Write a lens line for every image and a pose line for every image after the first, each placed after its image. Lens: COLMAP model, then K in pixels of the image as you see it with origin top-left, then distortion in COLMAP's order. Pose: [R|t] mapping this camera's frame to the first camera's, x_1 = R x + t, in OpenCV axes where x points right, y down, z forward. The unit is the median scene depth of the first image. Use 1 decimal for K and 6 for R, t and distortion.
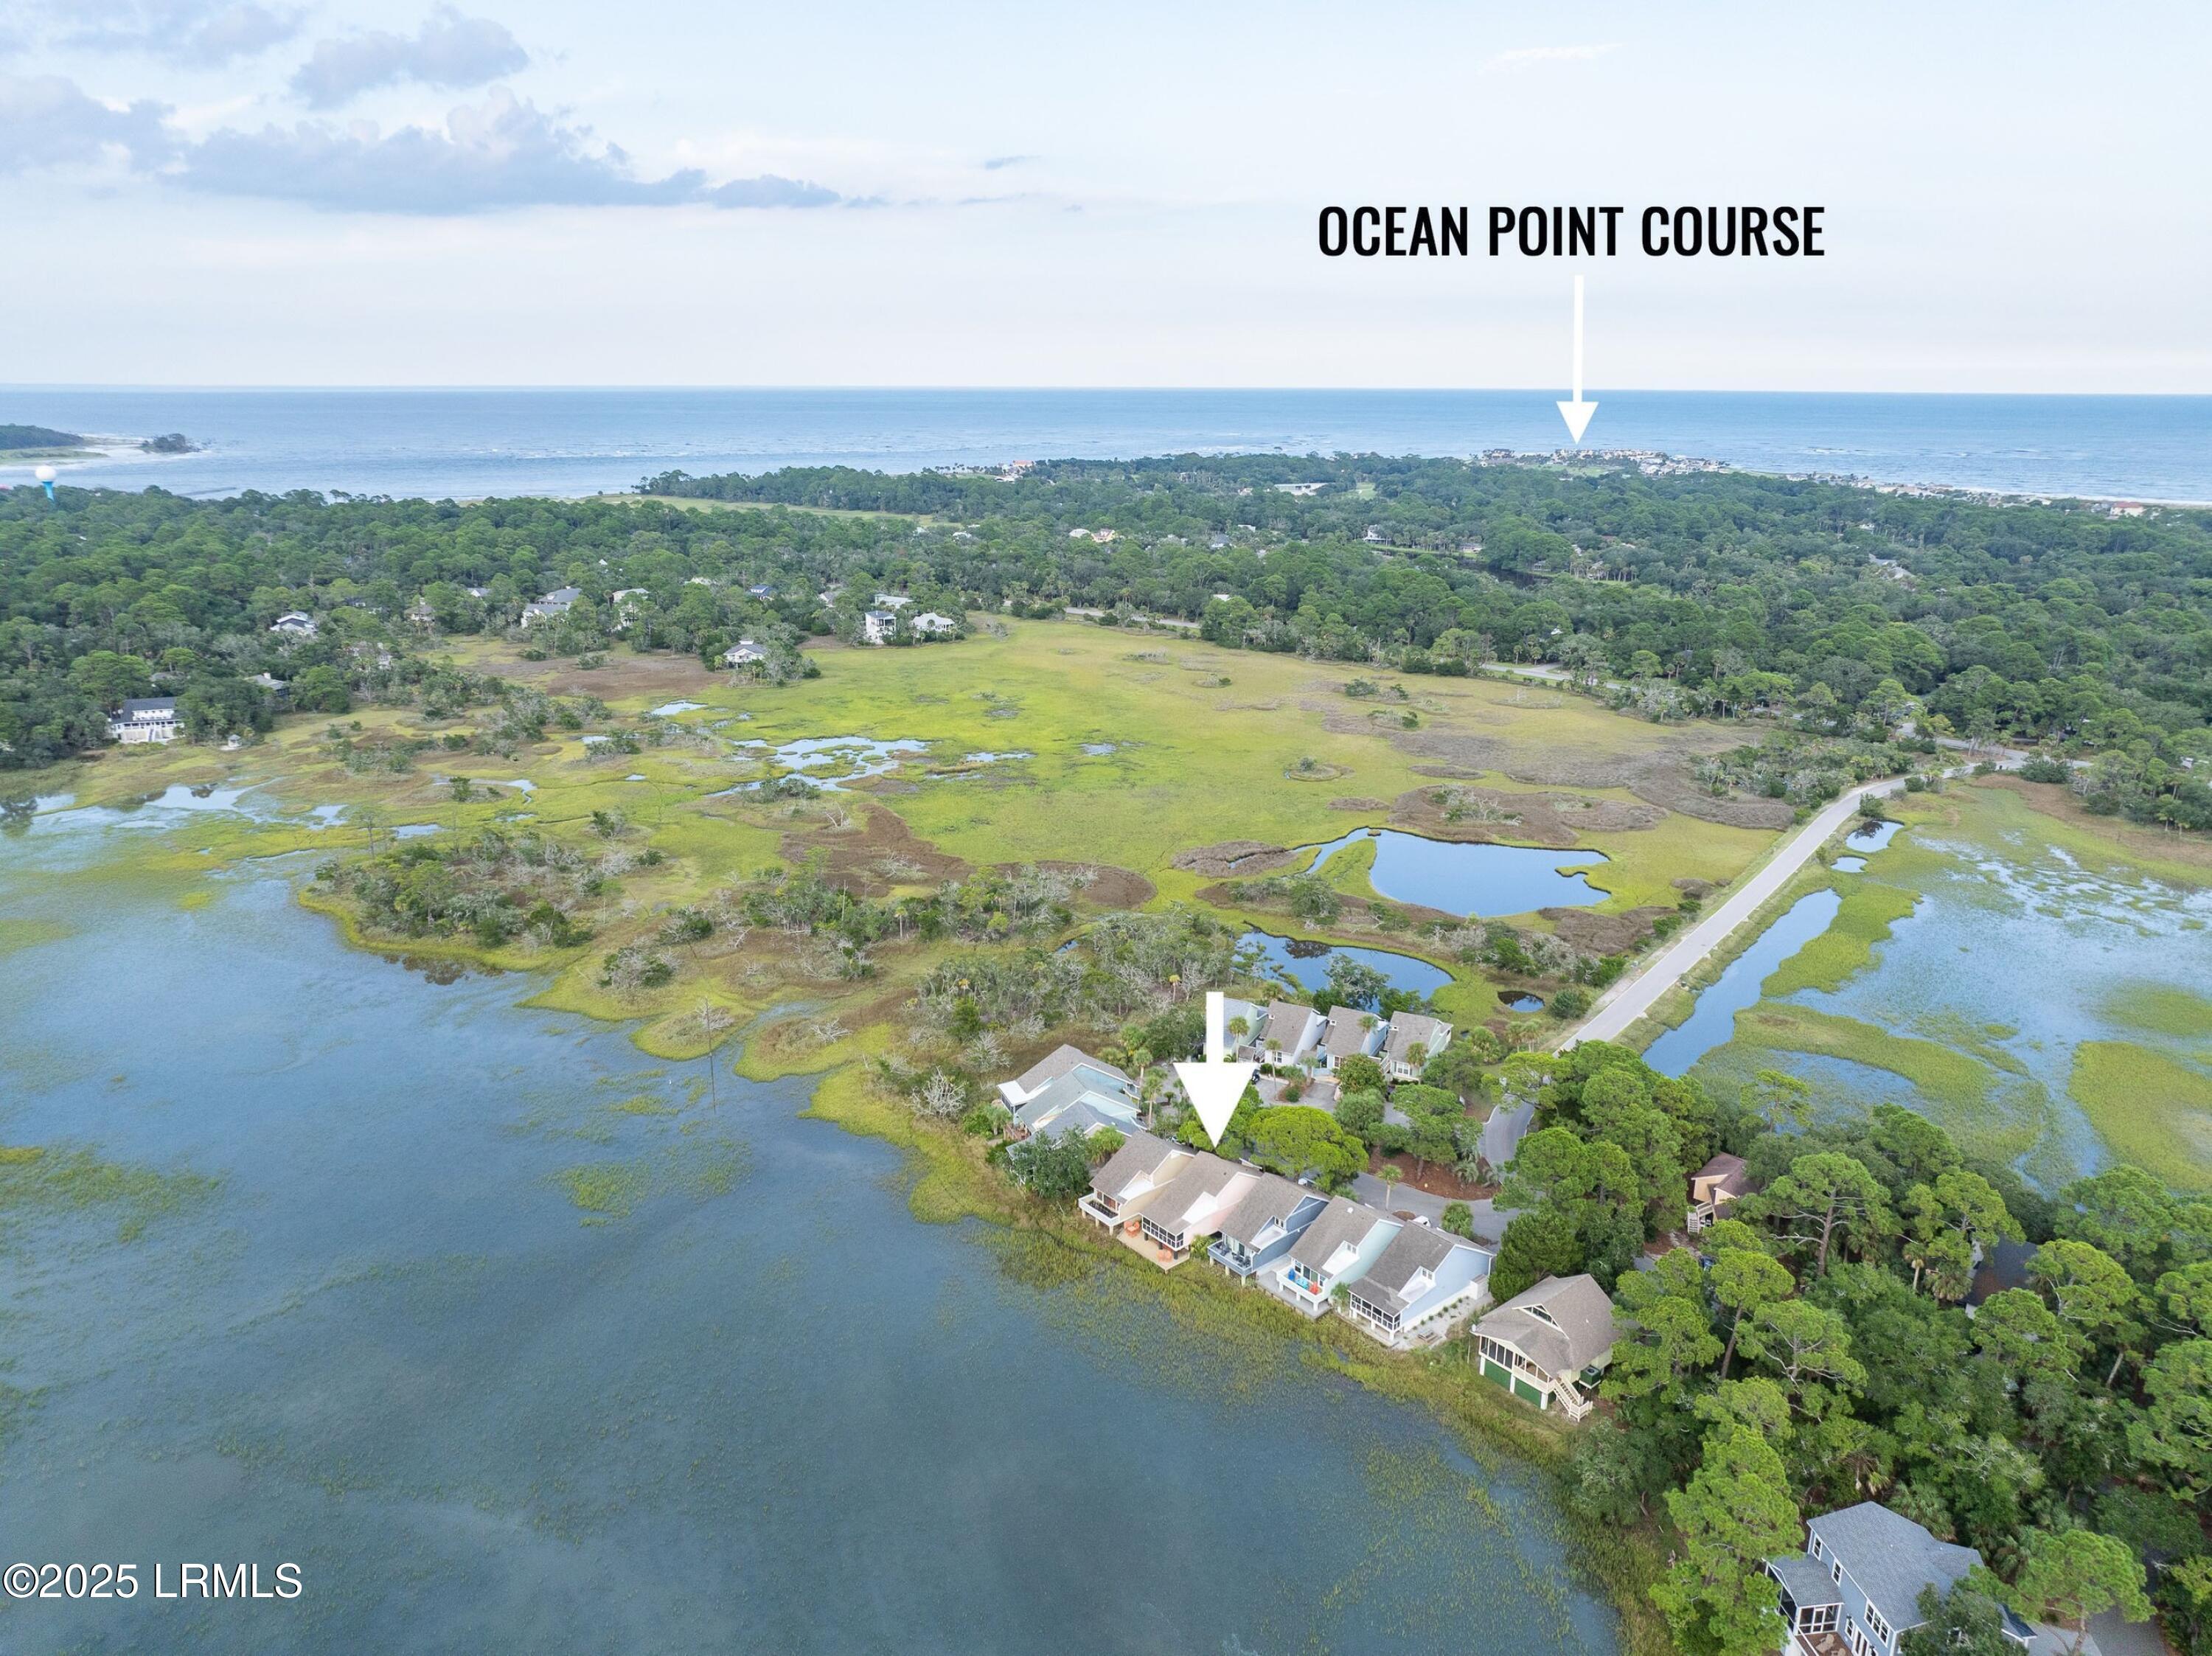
lens RADIAL K [[1539.7, 0, 1106.0], [0, 1539.7, 828.0], [0, 0, 1]] dist [0.019798, -0.083008]
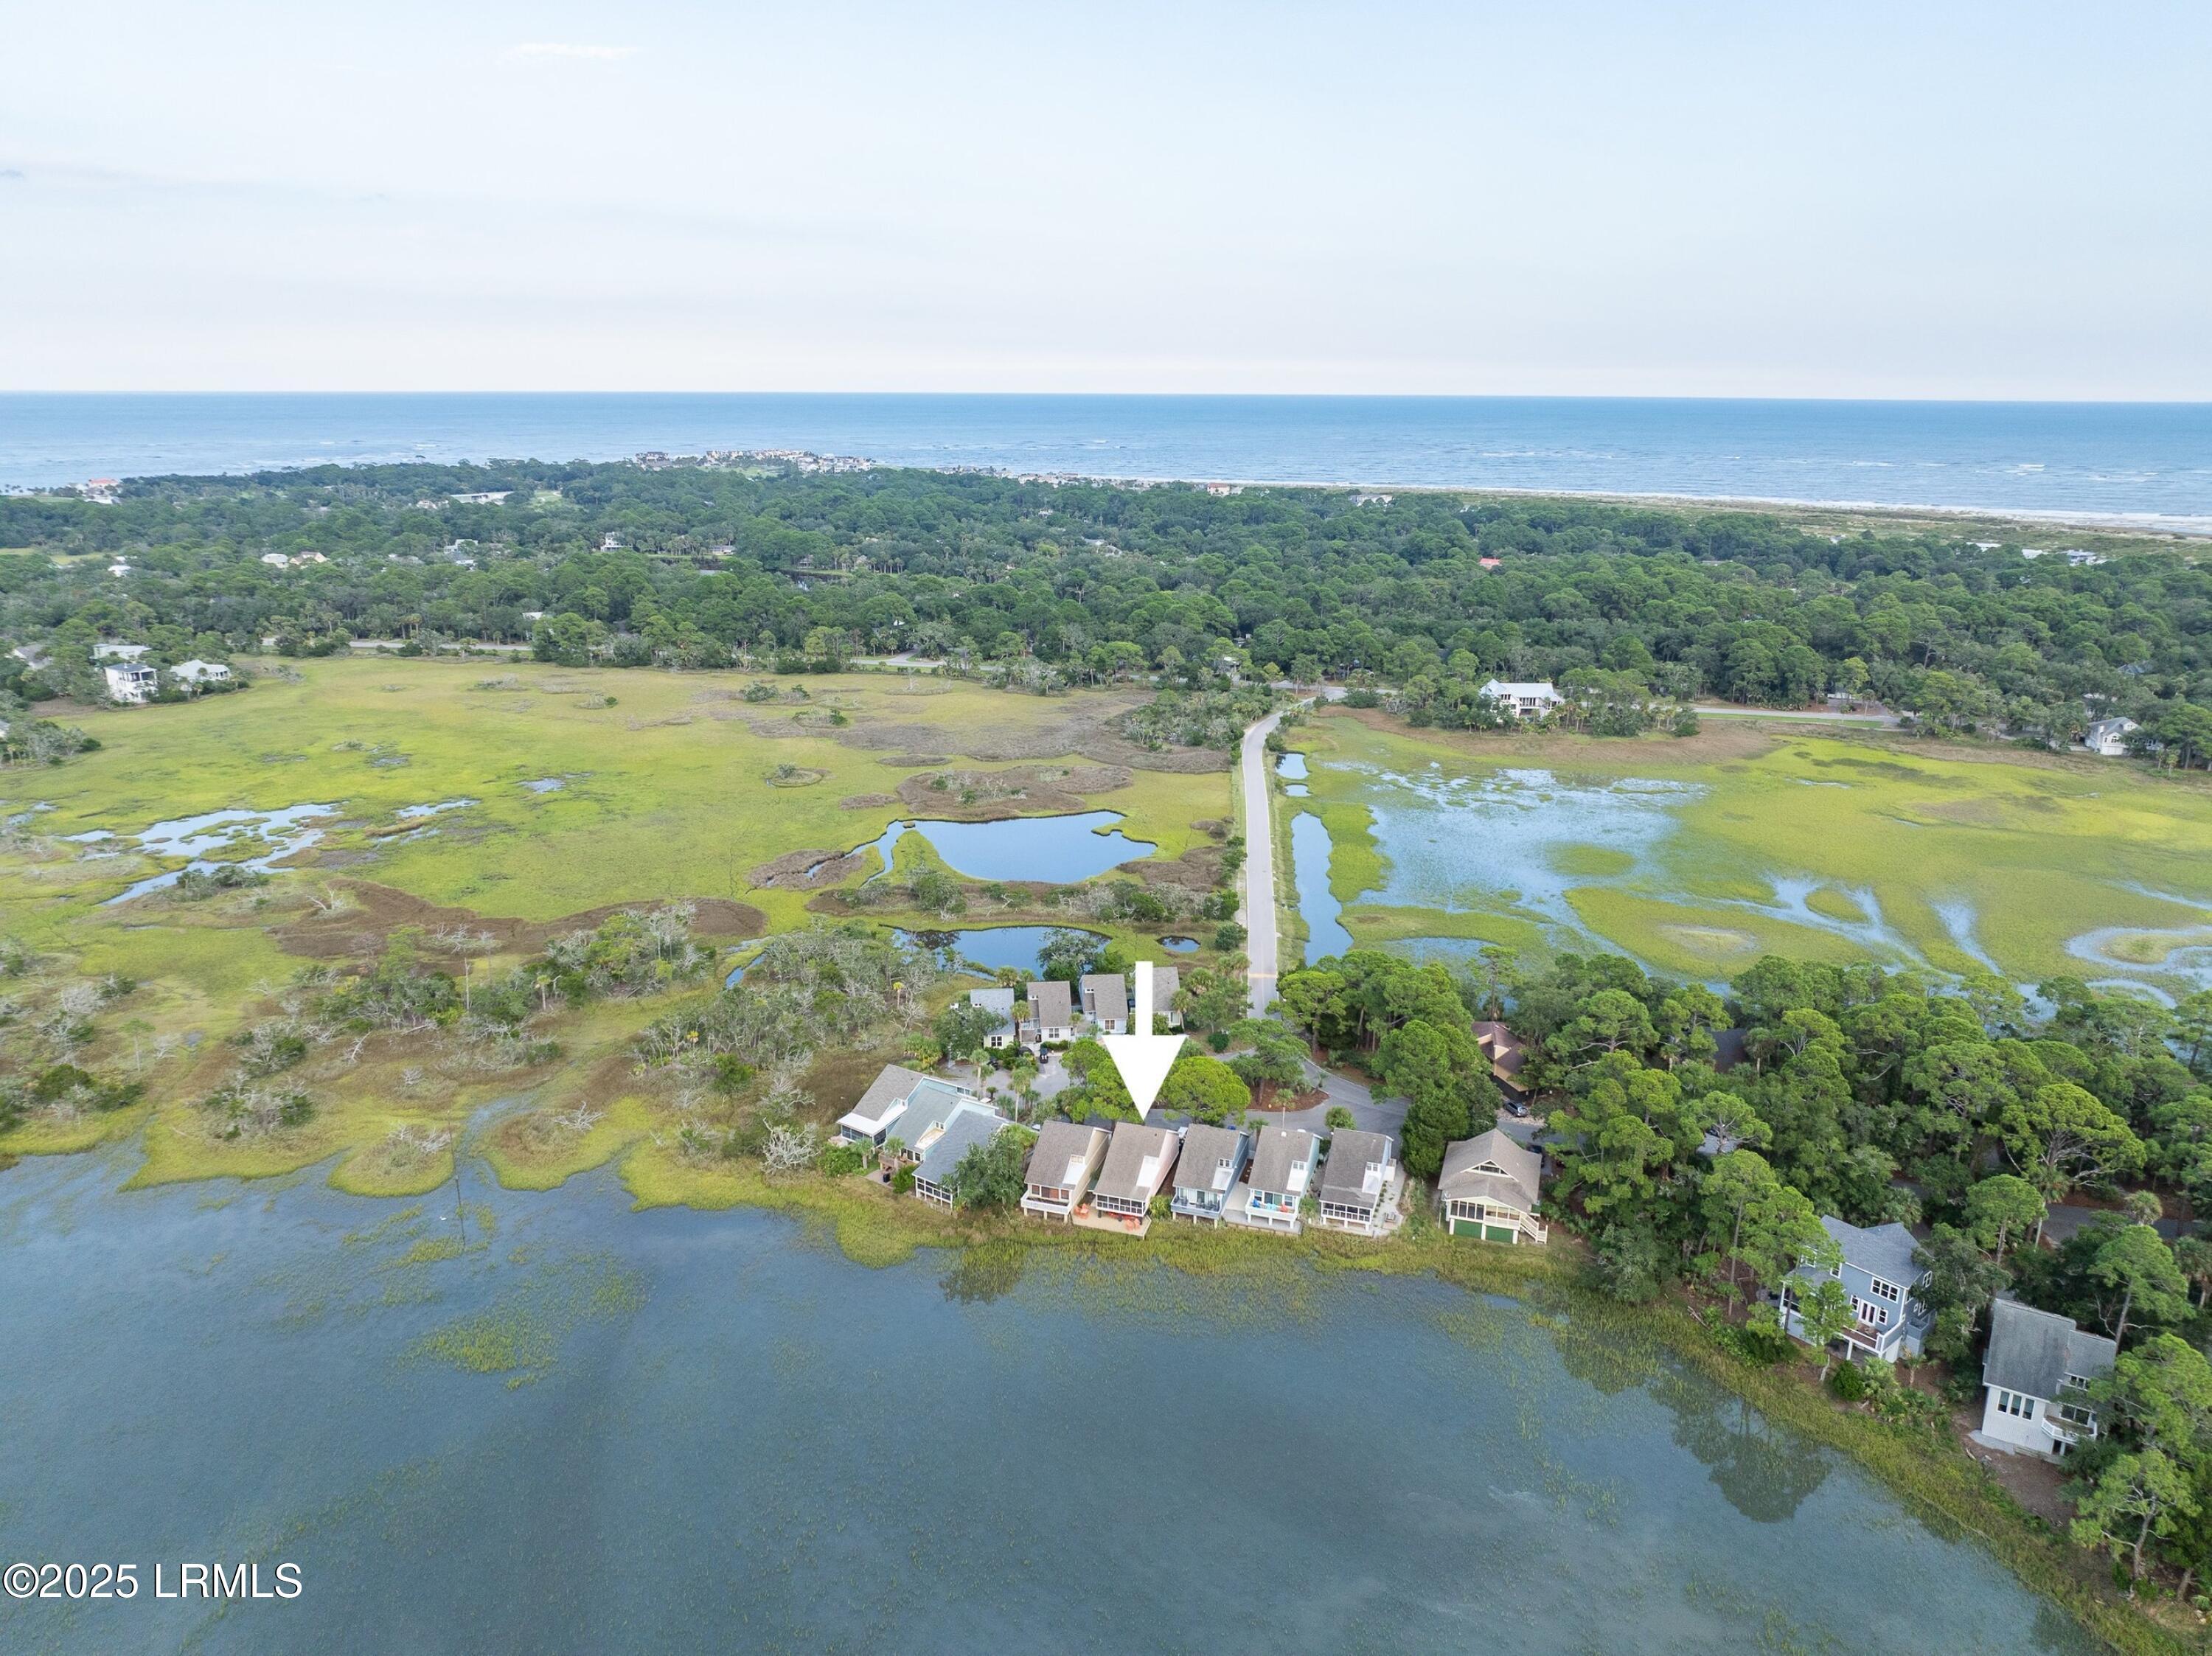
lens RADIAL K [[1535.2, 0, 1106.0], [0, 1535.2, 828.0], [0, 0, 1]] dist [-0.004668, -0.001270]
pose [[0.845938, -0.147484, 0.512481, -0.181241], [0.147611, 0.988206, 0.040734, -0.012825], [-0.512445, 0.041189, 0.857732, 0.040449]]
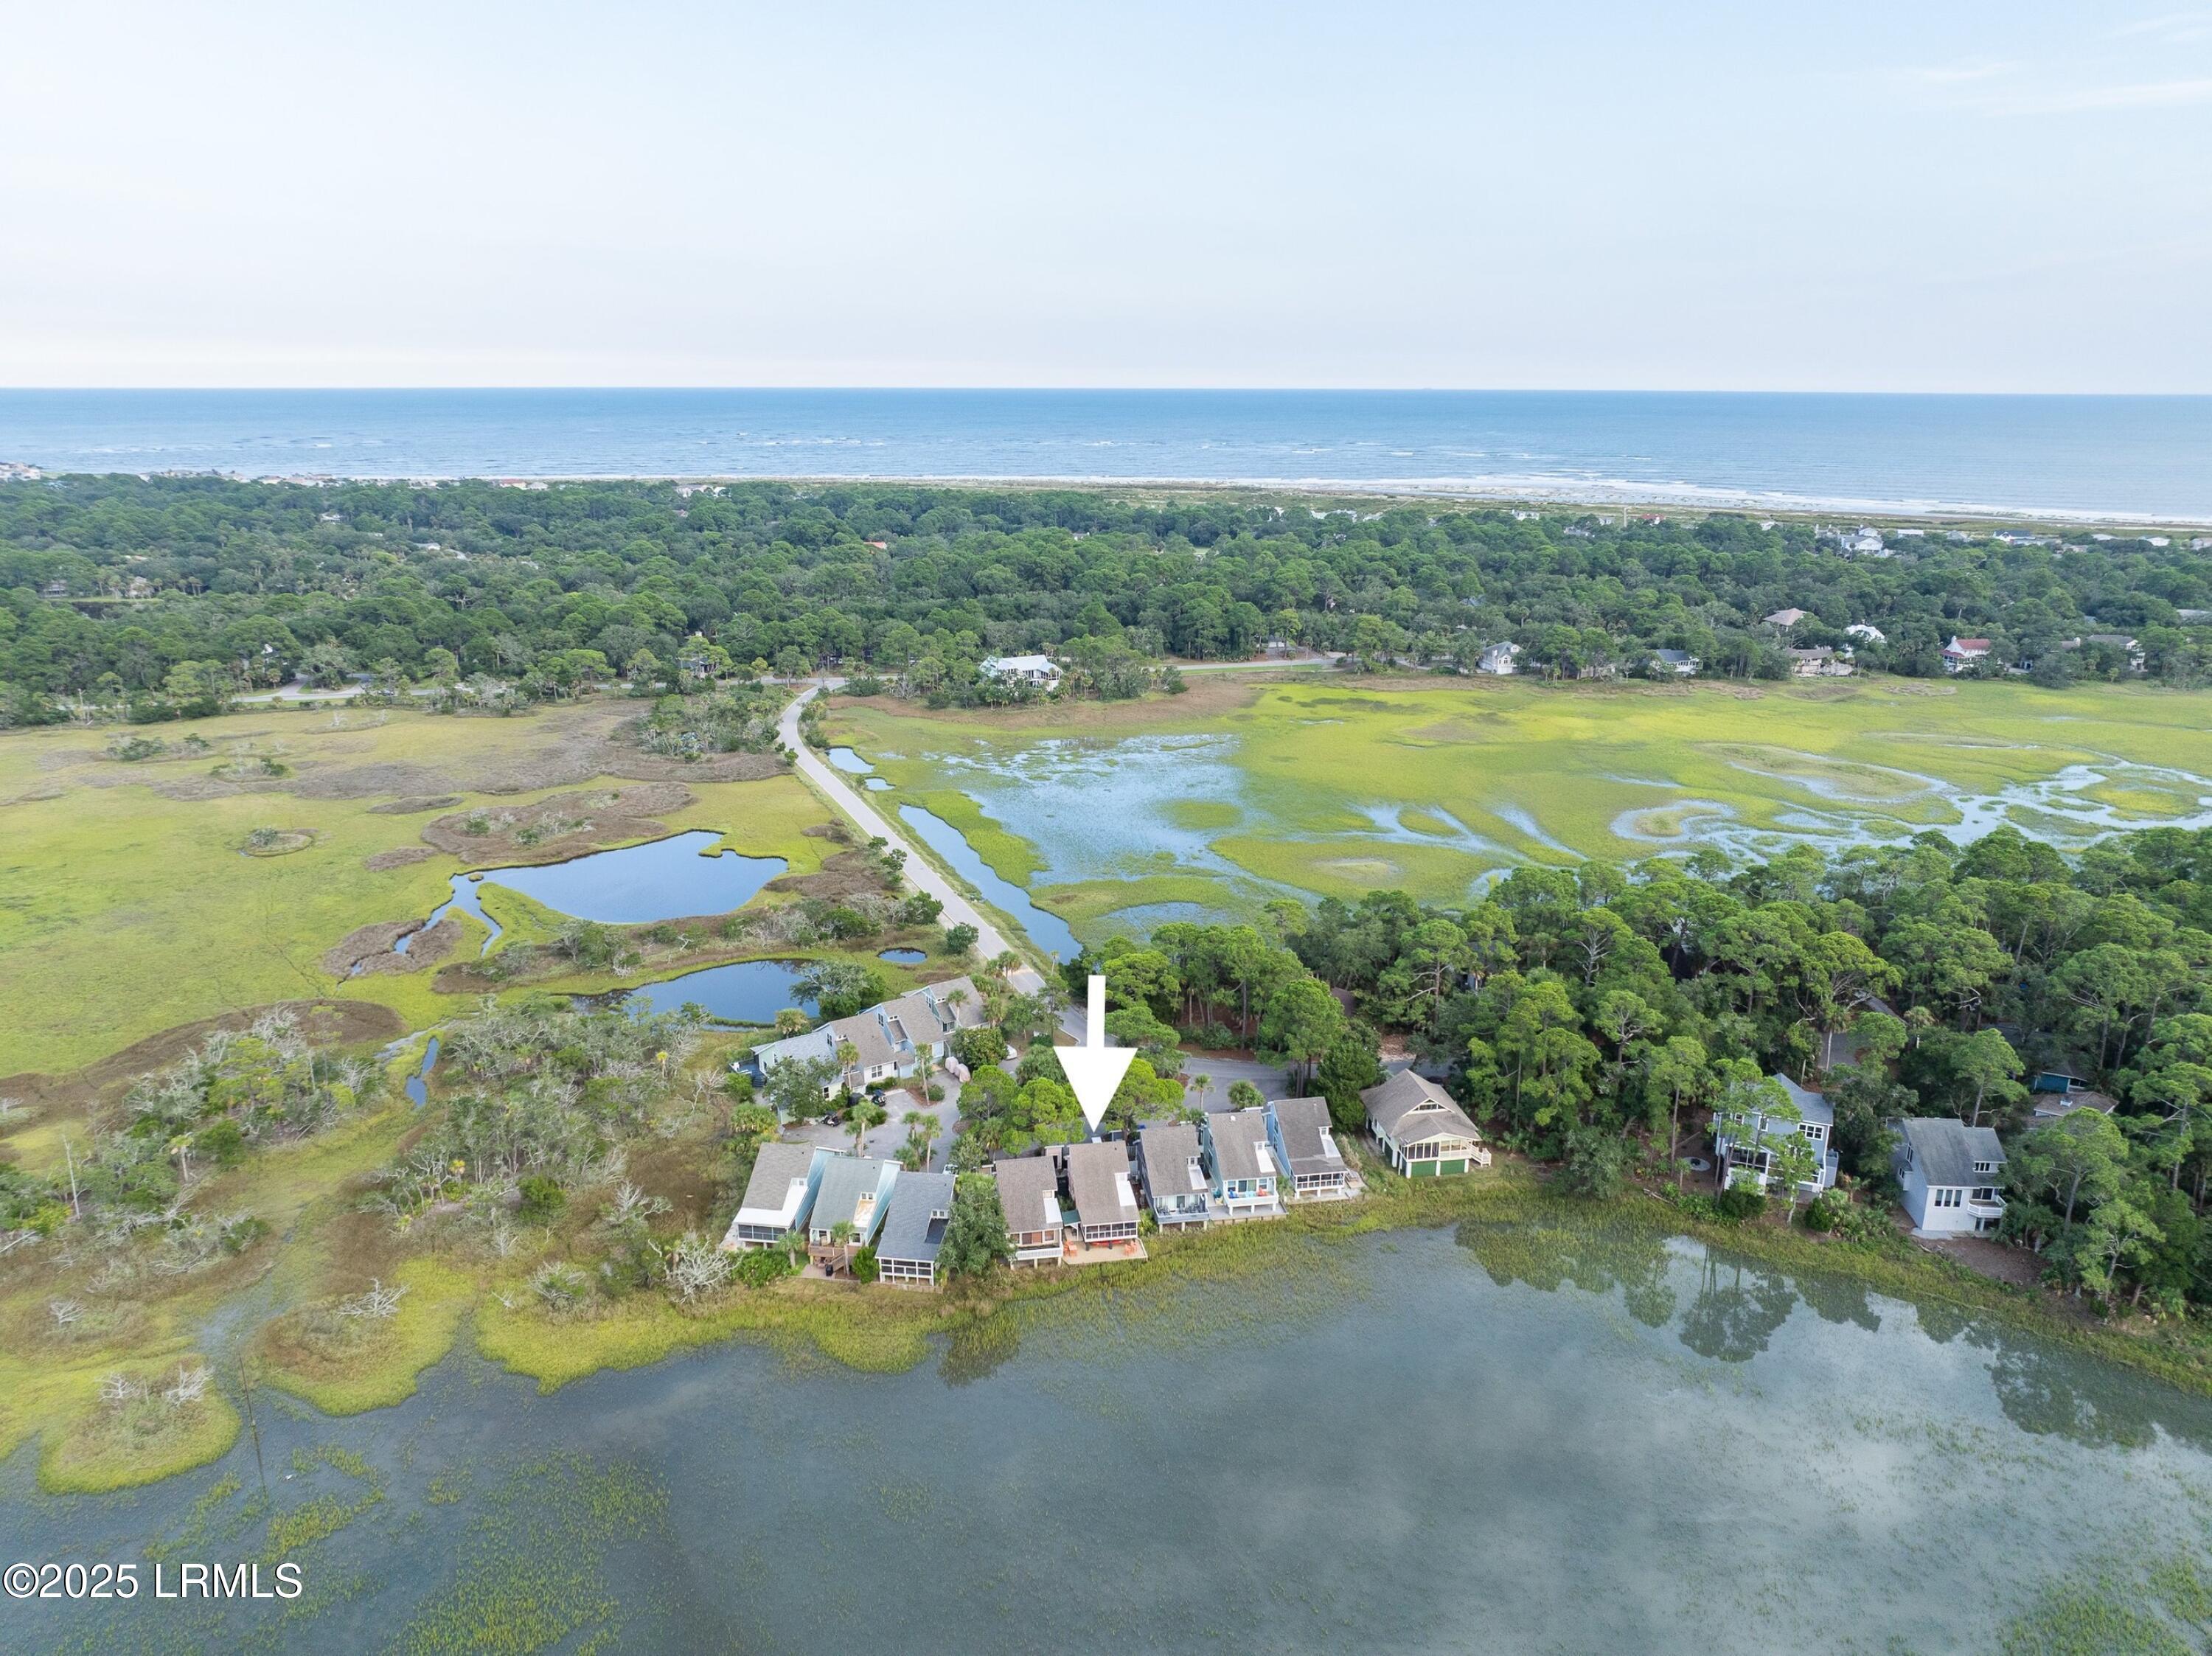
lens RADIAL K [[1534.2, 0, 1106.0], [0, 1534.2, 828.0], [0, 0, 1]] dist [-0.009016, -0.001068]
pose [[0.502182, -0.244366, 0.829517, -0.270244], [0.240551, 0.960858, 0.137430, -0.042883], [-0.830631, 0.130527, 0.541308, 0.175562]]
